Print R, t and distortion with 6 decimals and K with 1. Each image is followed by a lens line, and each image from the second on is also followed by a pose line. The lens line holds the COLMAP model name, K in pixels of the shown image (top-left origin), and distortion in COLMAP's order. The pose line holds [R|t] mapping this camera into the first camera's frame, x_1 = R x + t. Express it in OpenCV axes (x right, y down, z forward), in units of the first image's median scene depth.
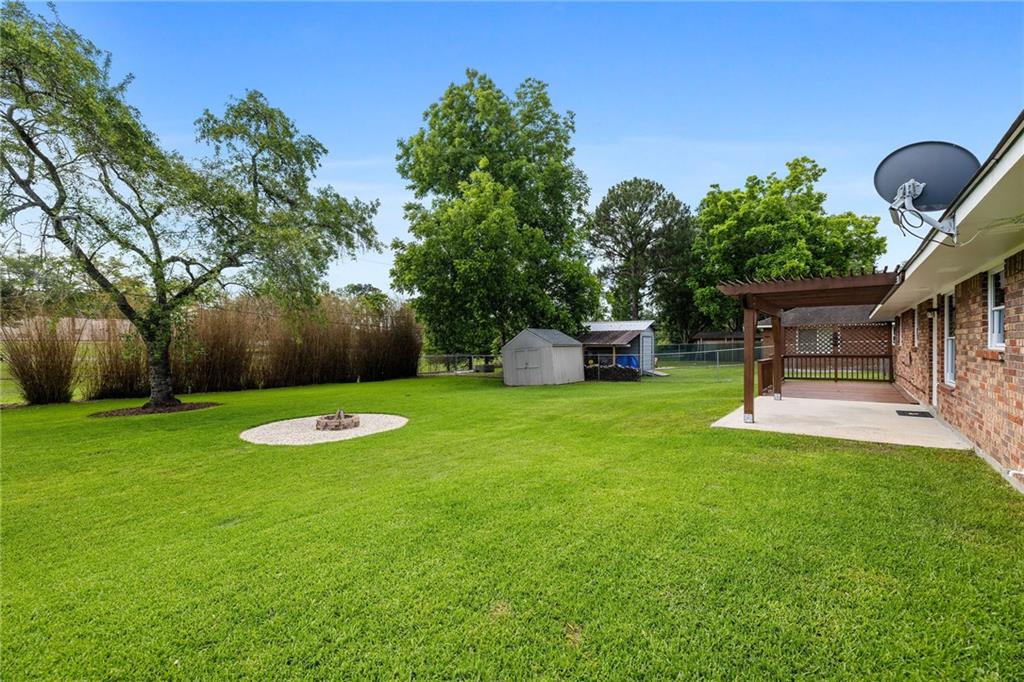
lens RADIAL K [[423.0, 0, 510.3], [0, 423.0, 340.9], [0, 0, 1]] dist [0.011067, 0.000253]
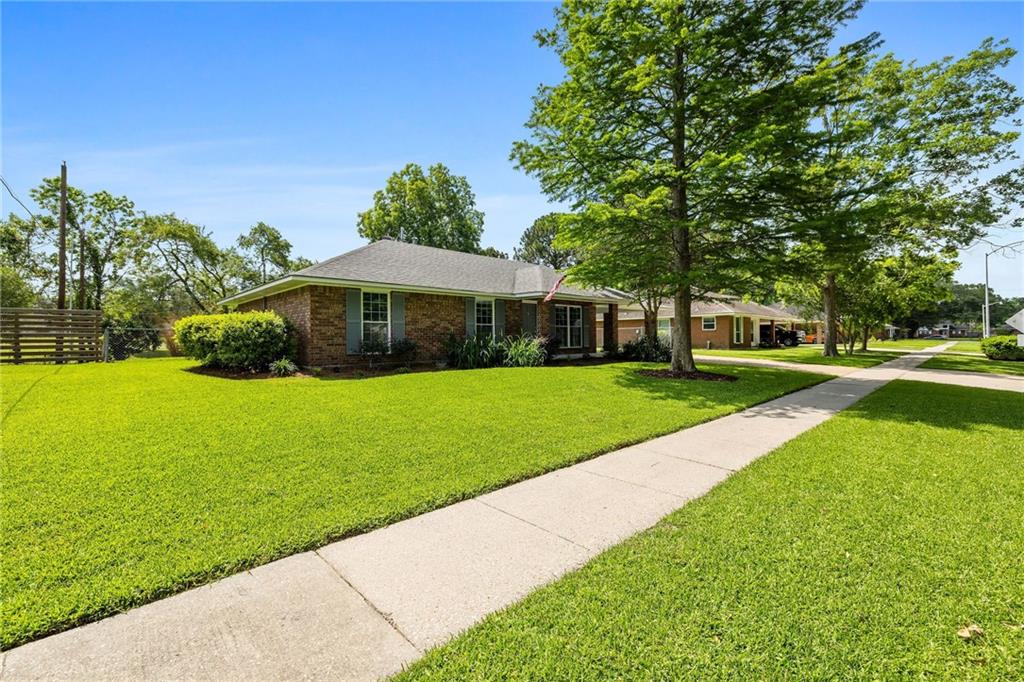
lens RADIAL K [[423.0, 0, 514.9], [0, 423.0, 340.3], [0, 0, 1]] dist [0.011067, 0.000253]
pose [[0.990771, 0.002010, -0.135529, 0.996246], [0.000722, 0.999798, 0.020106, -0.005202], [0.135542, -0.020019, 0.990569, -1.019728]]
